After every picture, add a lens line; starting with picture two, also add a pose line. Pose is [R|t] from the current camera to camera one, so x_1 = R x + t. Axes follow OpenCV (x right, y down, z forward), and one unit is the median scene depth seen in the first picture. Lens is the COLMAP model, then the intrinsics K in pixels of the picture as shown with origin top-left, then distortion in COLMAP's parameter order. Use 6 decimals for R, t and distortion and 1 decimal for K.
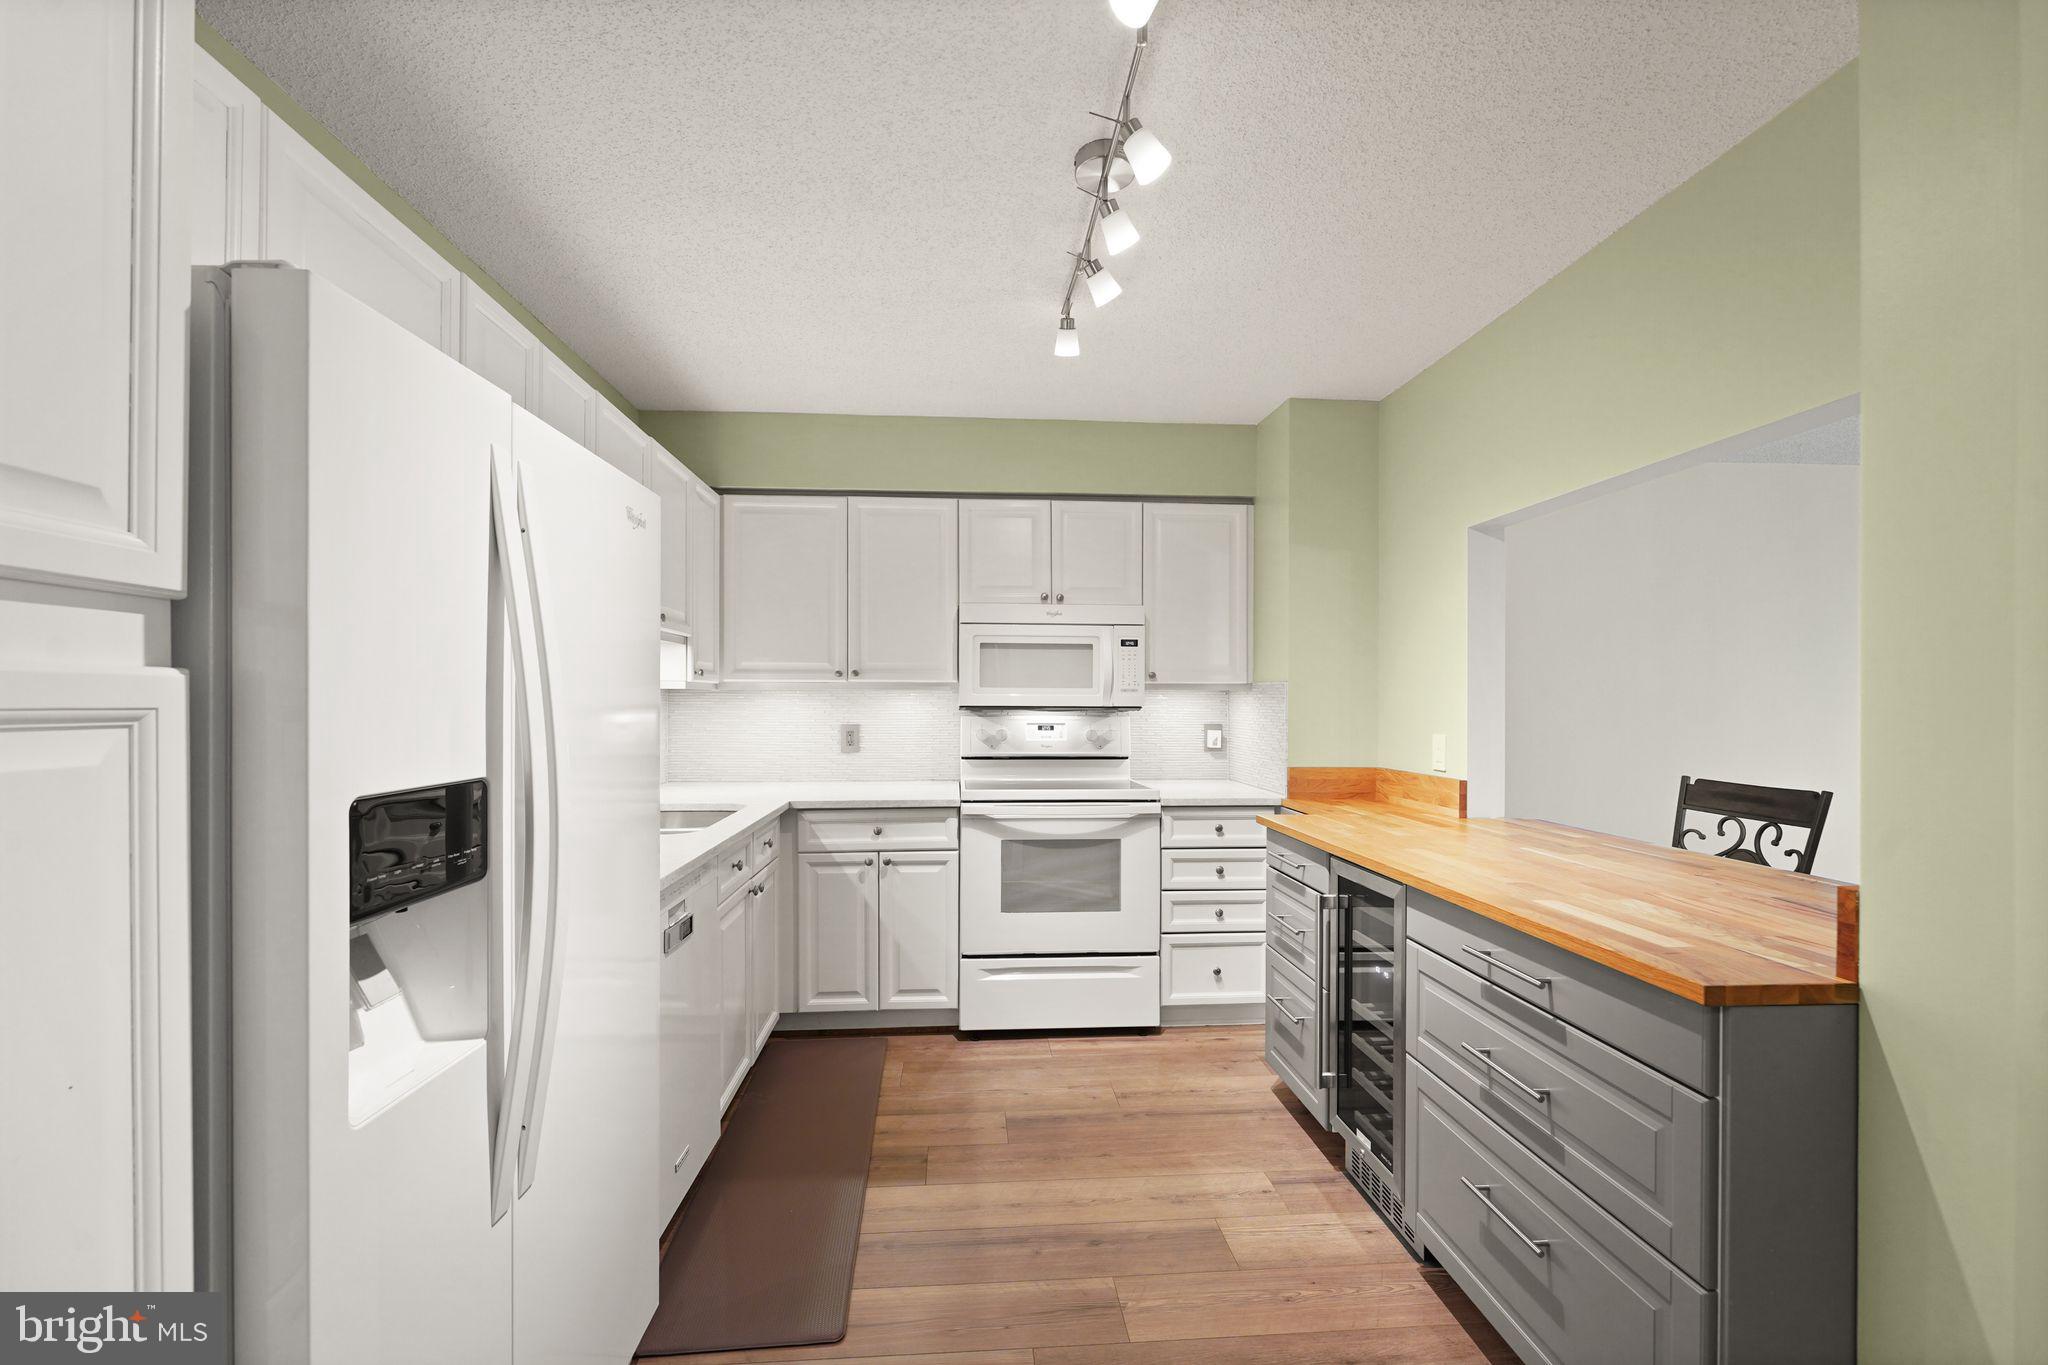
lens RADIAL K [[841.6, 0, 1028.6], [0, 841.6, 714.3], [0, 0, 1]] dist [-0.000079, -0.000273]
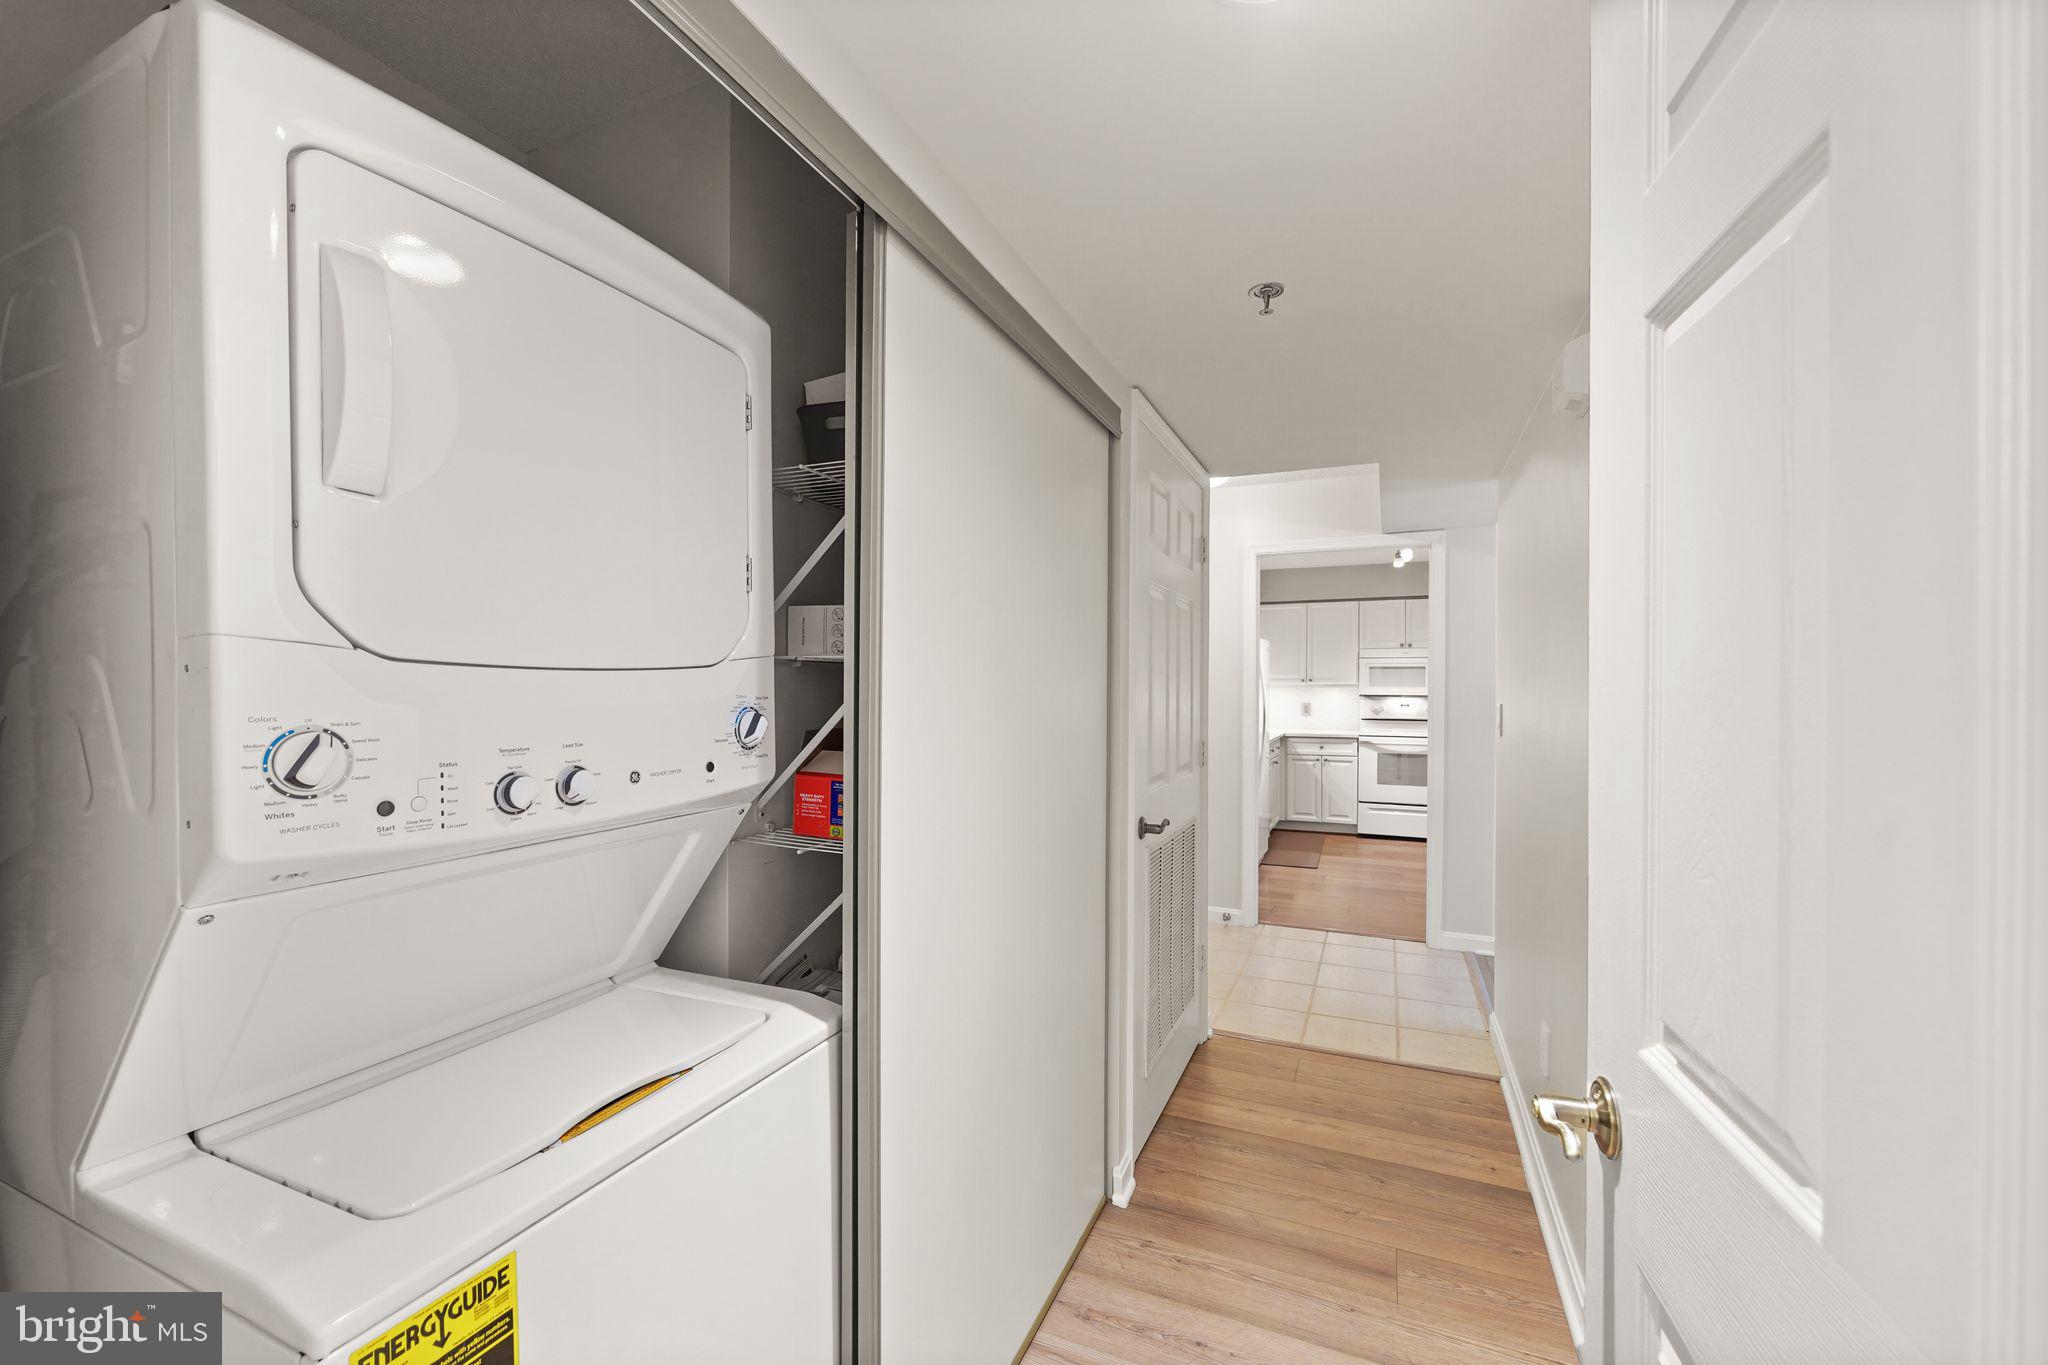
lens RADIAL K [[841.6, 0, 1007.0], [0, 841.6, 681.7], [0, 0, 1]] dist [-0.000079, -0.000273]
pose [[0.882353, 0.005727, -0.470554, 0.157189], [-0.009182, 0.999945, -0.005047, -0.027861], [0.470499, 0.008774, 0.882357, -1.535668]]
